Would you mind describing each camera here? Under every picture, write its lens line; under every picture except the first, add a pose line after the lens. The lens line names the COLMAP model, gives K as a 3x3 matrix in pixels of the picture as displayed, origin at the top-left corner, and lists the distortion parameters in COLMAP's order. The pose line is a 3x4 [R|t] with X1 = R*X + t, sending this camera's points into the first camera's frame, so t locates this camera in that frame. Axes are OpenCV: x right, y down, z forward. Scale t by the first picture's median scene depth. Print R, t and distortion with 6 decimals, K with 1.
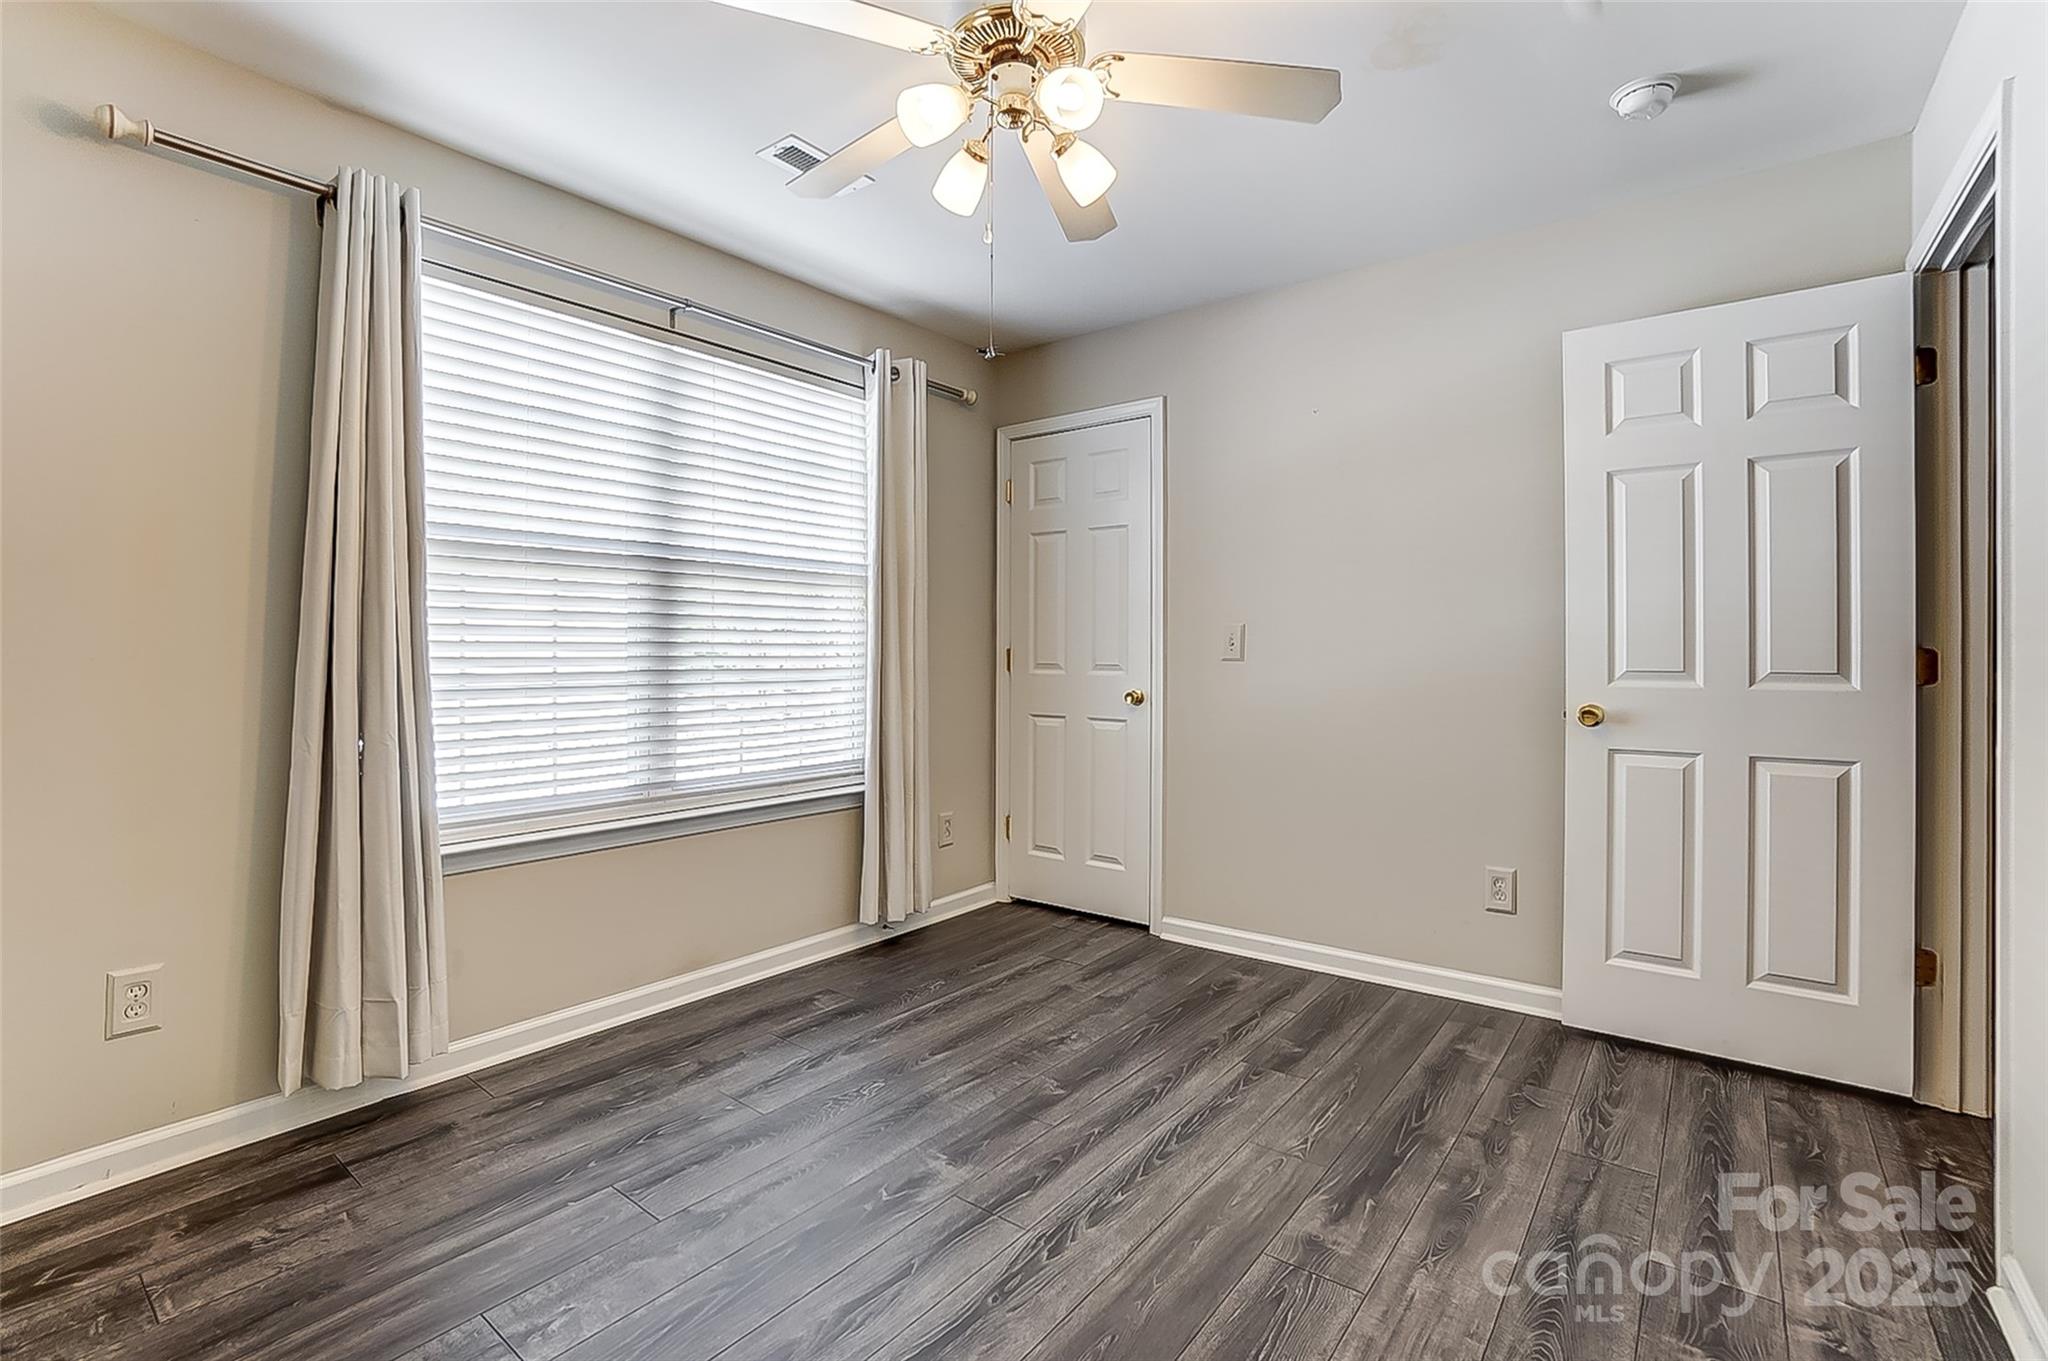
lens RADIAL K [[919.3, 0, 1026.1], [0, 919.3, 670.7], [0, 0, 1]] dist [-0.071500, 0.029732]
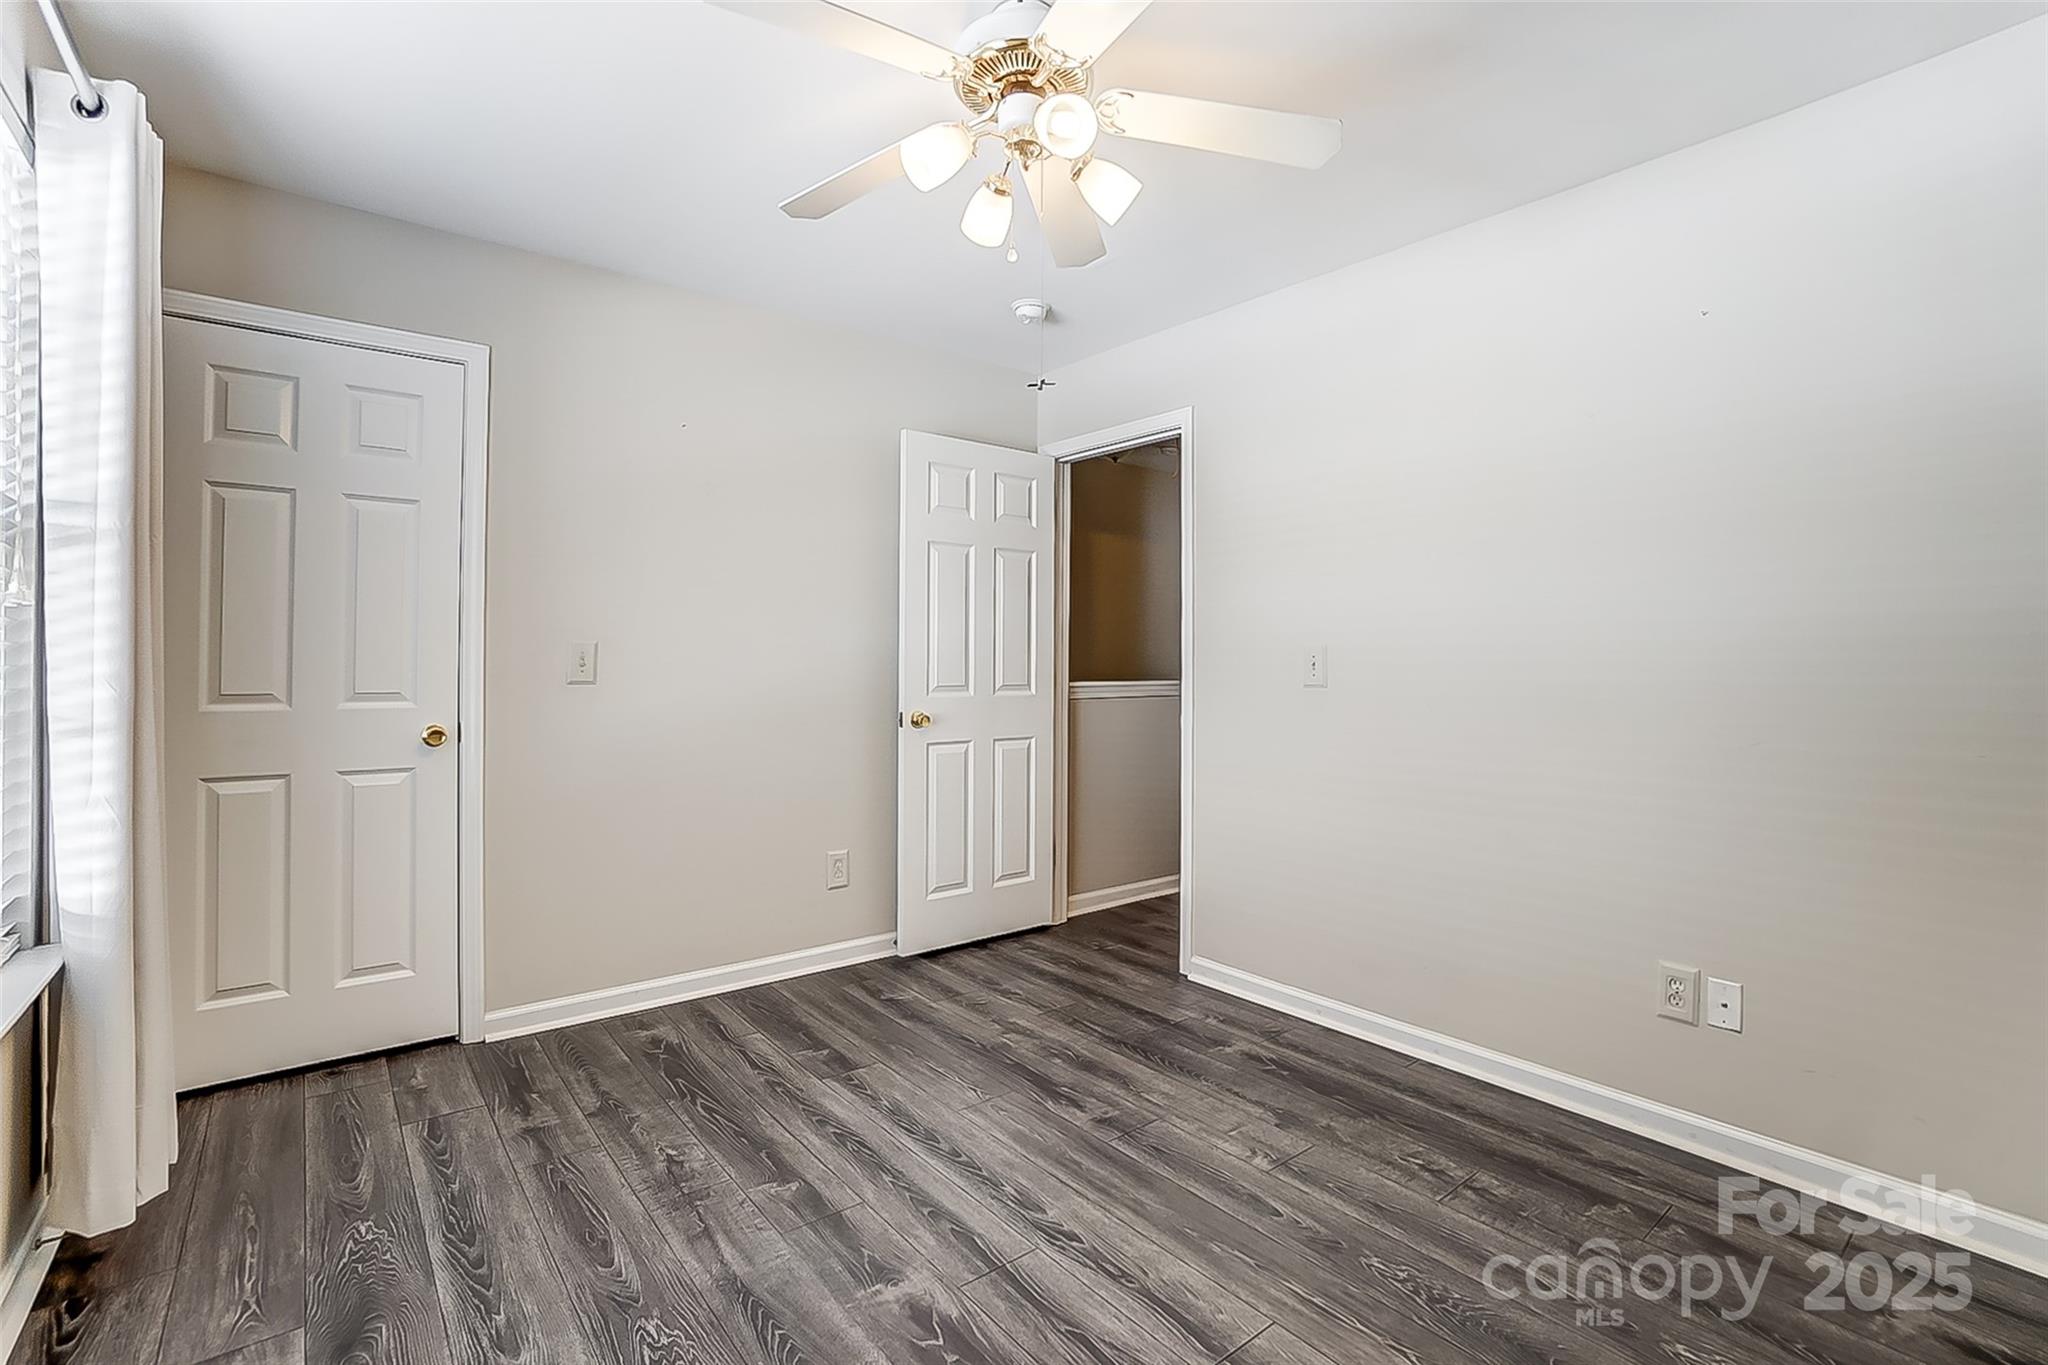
lens RADIAL K [[921.6, 0, 1023.6], [0, 921.6, 680.7], [0, 0, 1]] dist [-0.070562, 0.028902]
pose [[0.233332, -0.018713, 0.972217, -0.672004], [0.015194, 0.999763, 0.015597, -0.027855], [-0.972278, 0.011132, 0.233561, 0.521650]]
